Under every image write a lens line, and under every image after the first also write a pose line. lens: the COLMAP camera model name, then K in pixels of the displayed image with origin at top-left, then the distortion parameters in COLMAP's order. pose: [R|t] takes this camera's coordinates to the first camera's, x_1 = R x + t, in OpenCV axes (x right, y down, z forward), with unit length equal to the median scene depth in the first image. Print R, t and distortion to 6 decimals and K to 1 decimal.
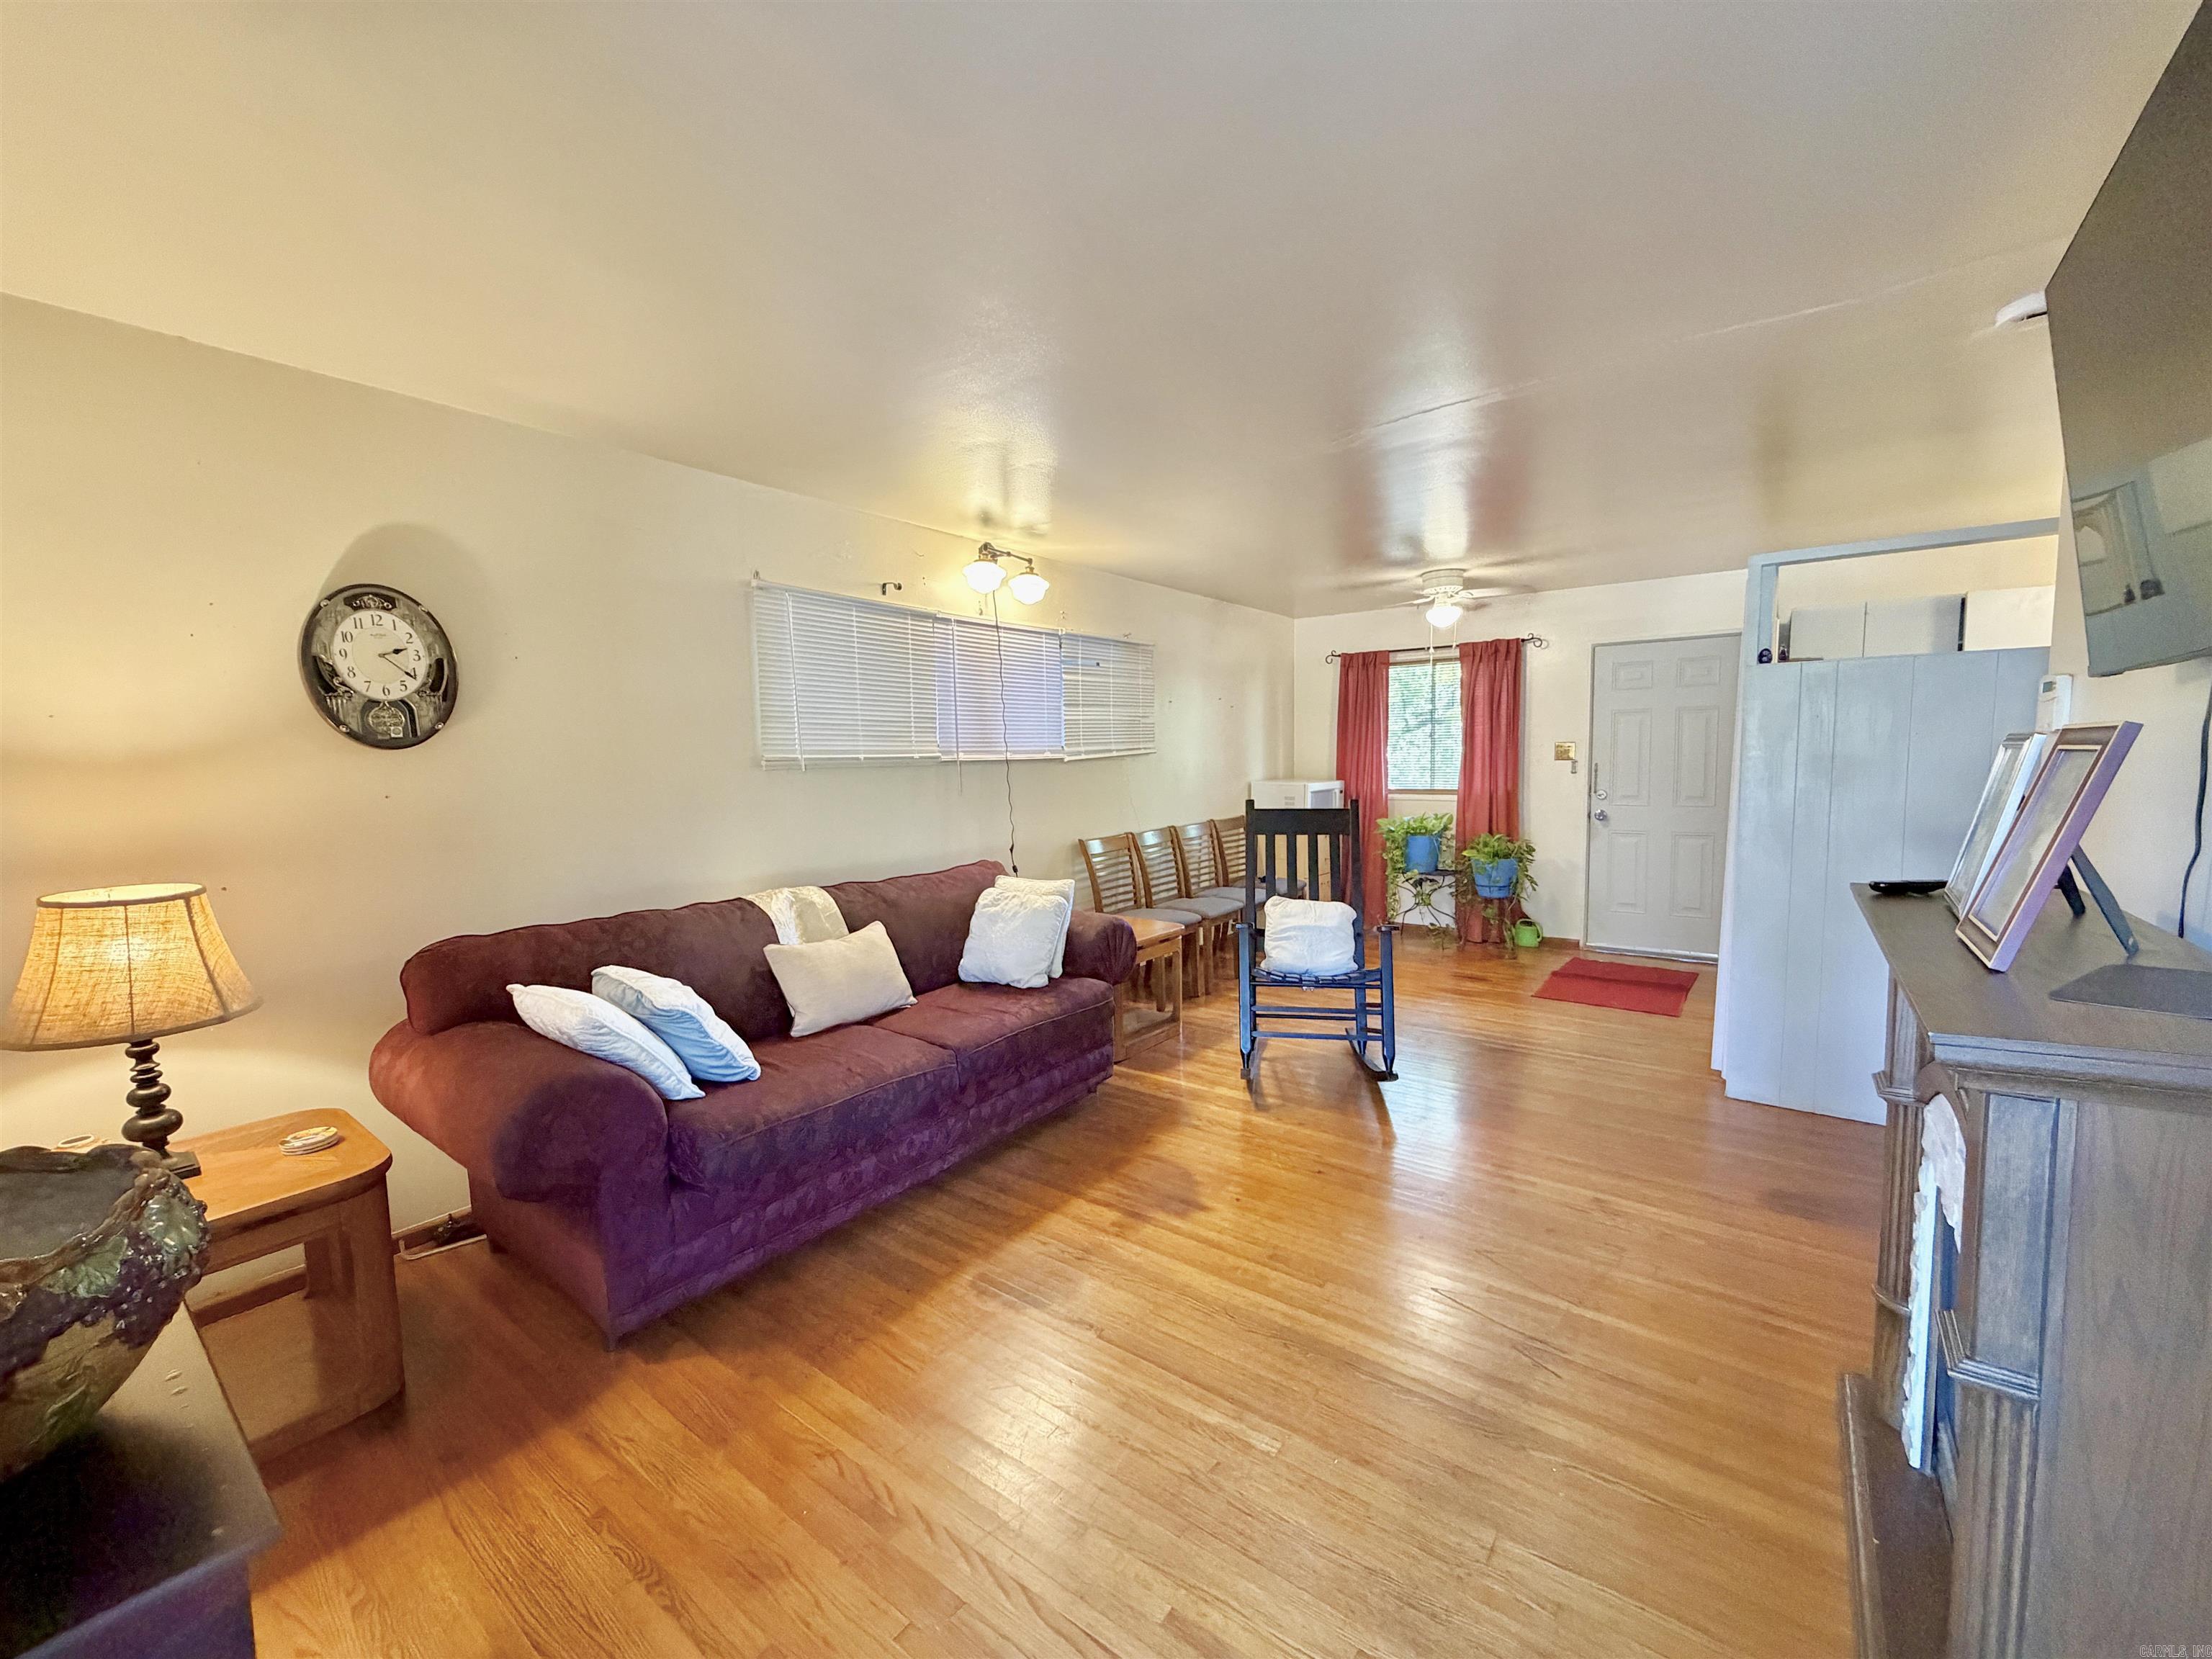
lens RADIAL K [[888.8, 0, 1098.7], [0, 888.8, 828.6], [0, 0, 1]] dist [0.000957, -0.000187]
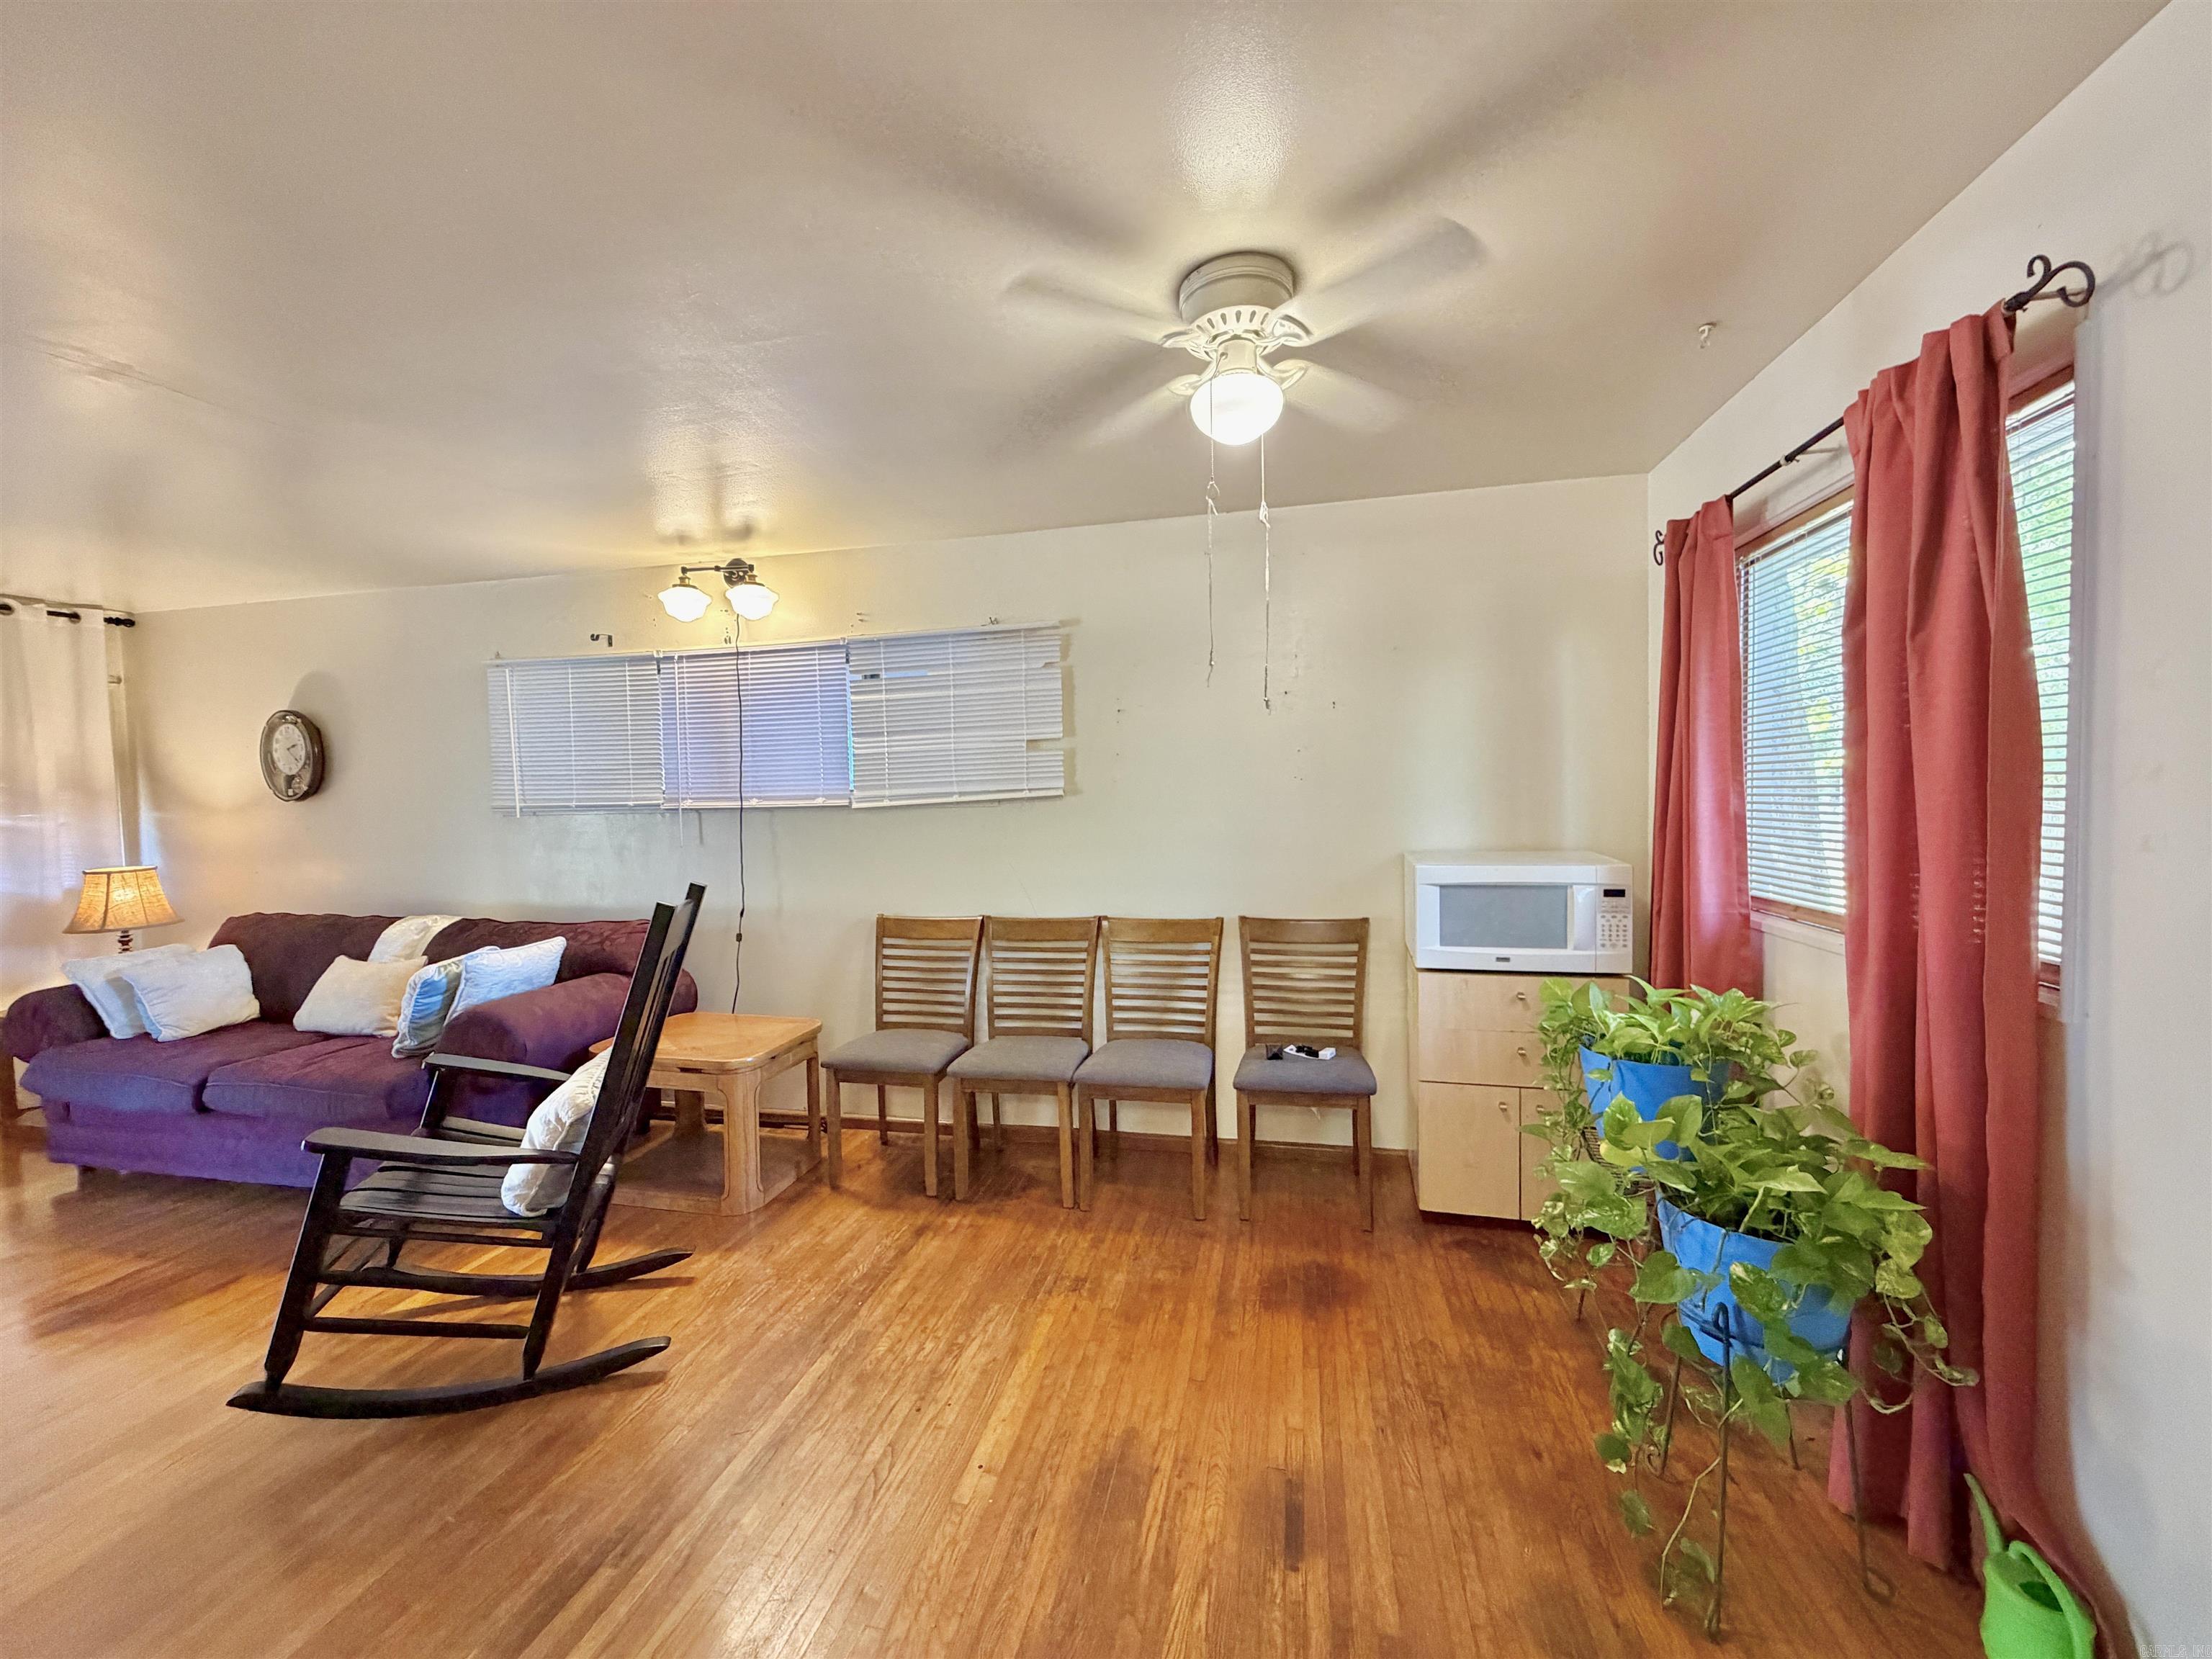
lens RADIAL K [[888.8, 0, 1098.7], [0, 888.8, 828.6], [0, 0, 1]] dist [0.000957, -0.000187]
pose [[0.410106, 0.035284, -0.911355, 0.847955], [-0.064024, 0.997900, 0.009824, -0.090698], [0.909788, 0.054320, 0.411503, 1.000767]]
